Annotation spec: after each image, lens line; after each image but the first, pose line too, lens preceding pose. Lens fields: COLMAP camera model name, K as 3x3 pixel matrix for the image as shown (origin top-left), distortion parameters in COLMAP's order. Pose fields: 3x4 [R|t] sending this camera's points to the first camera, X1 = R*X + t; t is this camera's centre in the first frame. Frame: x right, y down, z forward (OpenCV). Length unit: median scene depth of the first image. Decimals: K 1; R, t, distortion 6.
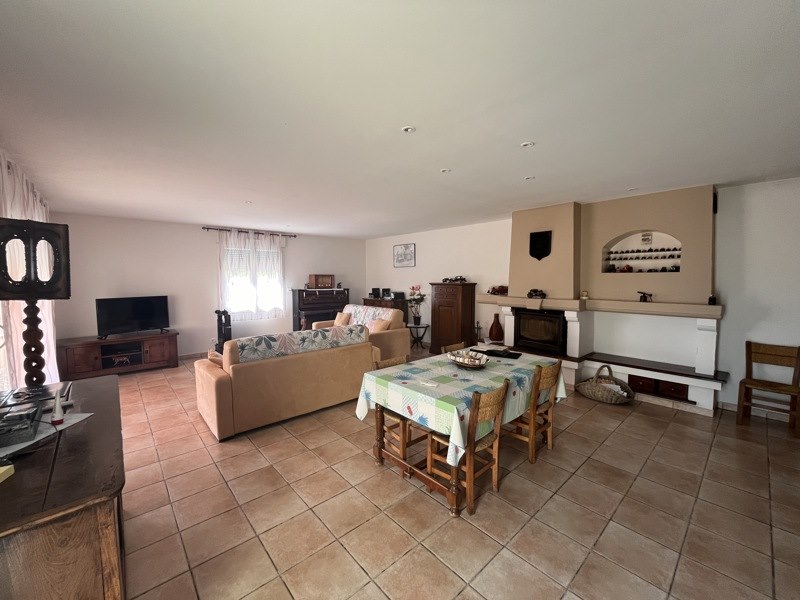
lens RADIAL K [[325.5, 0, 400.9], [0, 325.5, 299.3], [0, 0, 1]] dist [-0.002730, -0.000169]
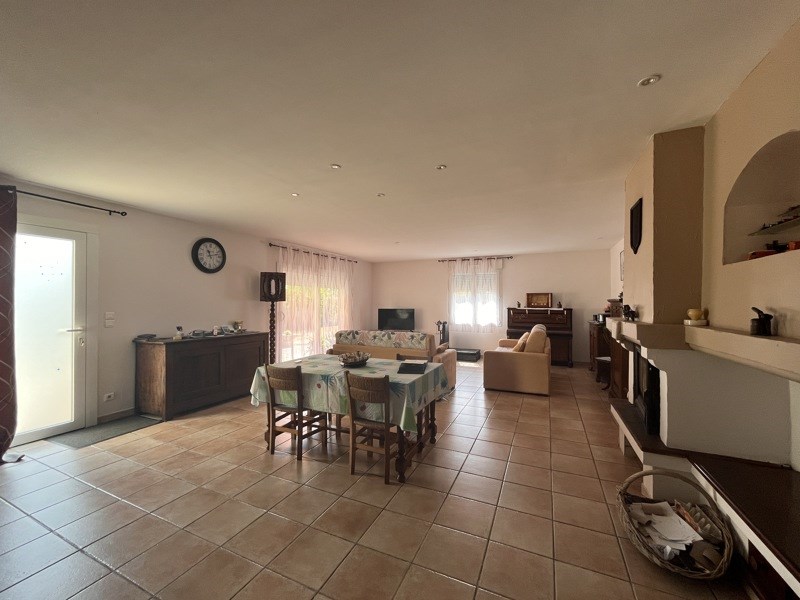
lens RADIAL K [[325.5, 0, 399.6], [0, 325.5, 301.0], [0, 0, 1]] dist [-0.002730, -0.000169]
pose [[0.394934, -0.004019, -0.918700, 0.565032], [-0.063613, 0.997471, -0.031710, 0.004570], [0.916504, 0.070964, 0.393680, 0.297436]]
